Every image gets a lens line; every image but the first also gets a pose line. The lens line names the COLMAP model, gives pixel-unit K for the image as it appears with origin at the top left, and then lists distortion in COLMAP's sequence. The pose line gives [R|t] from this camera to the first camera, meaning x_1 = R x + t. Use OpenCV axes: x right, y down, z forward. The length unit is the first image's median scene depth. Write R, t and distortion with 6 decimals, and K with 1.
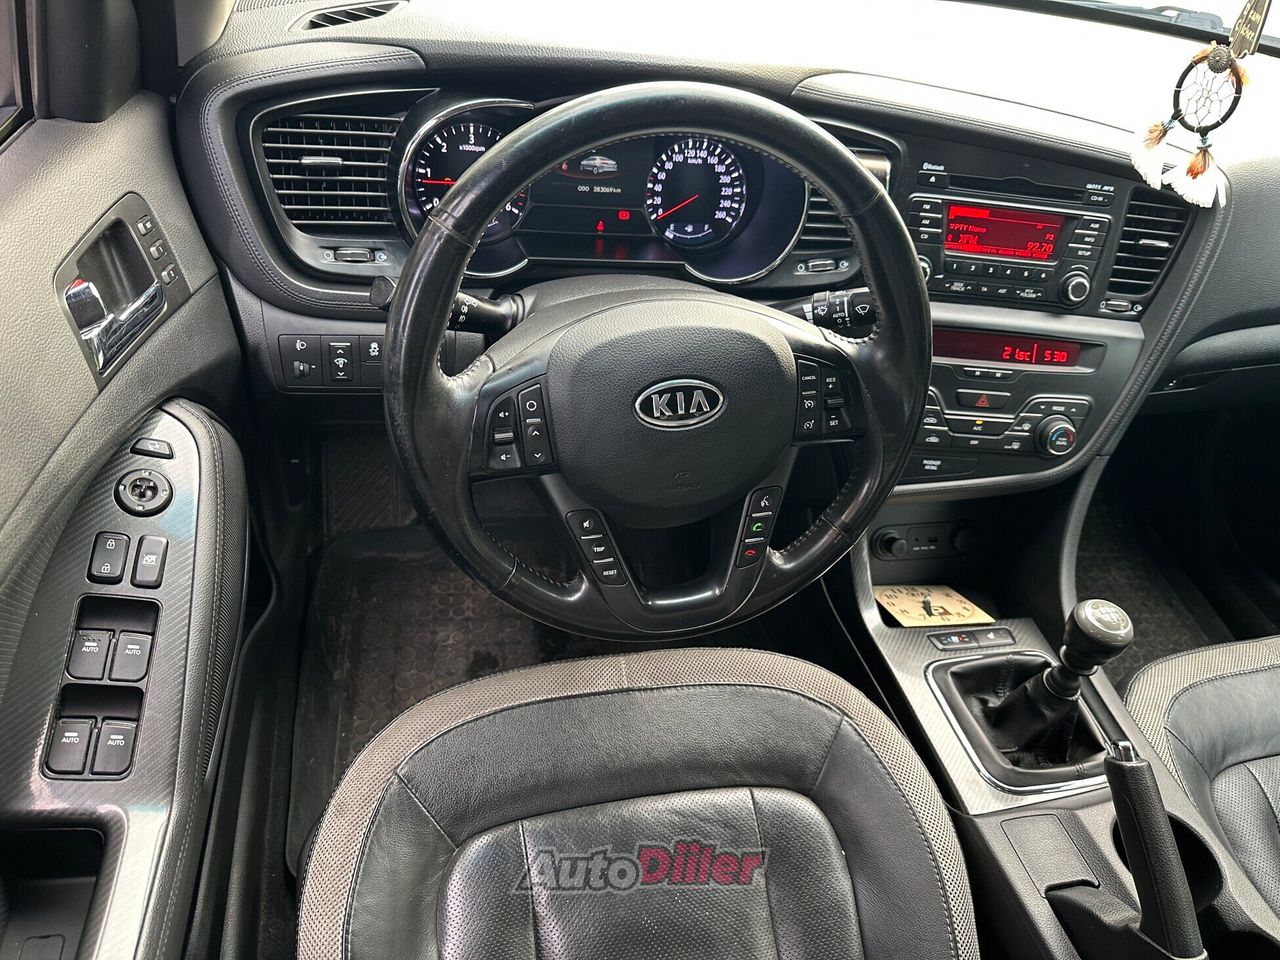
lens RADIAL K [[901.1, 0, 648.4], [0, 901.1, 482.1], [0, 0, 1]] dist [0.038952, -0.049922]
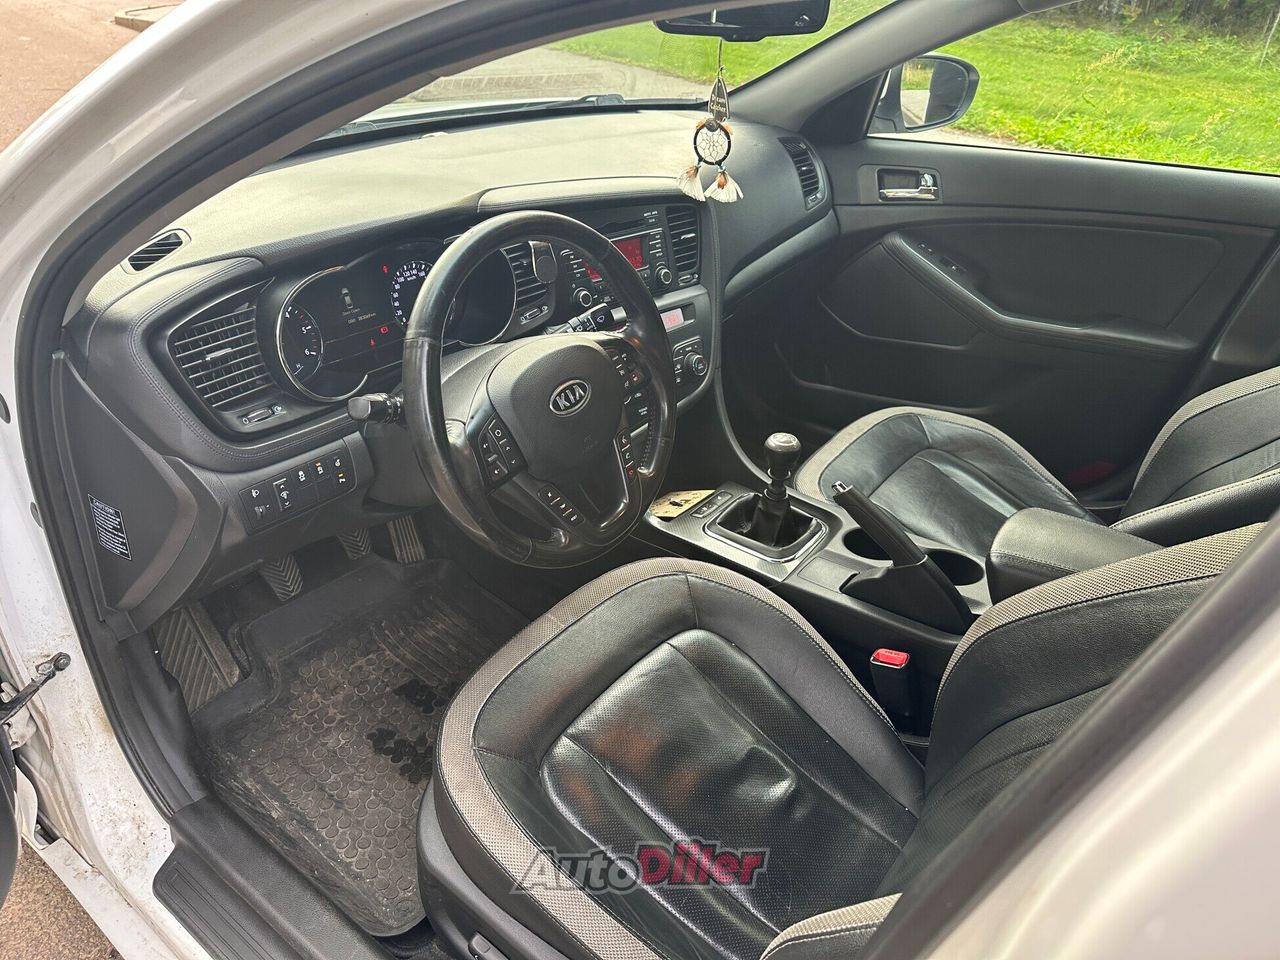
lens RADIAL K [[901.1, 0, 635.0], [0, 901.1, 489.6], [0, 0, 1]] dist [0.038952, -0.049922]
pose [[0.769936, -0.420968, 0.479568, -0.484078], [0.462379, 0.885976, 0.035376, 0.038484], [-0.439778, 0.194505, 0.876792, -0.292856]]
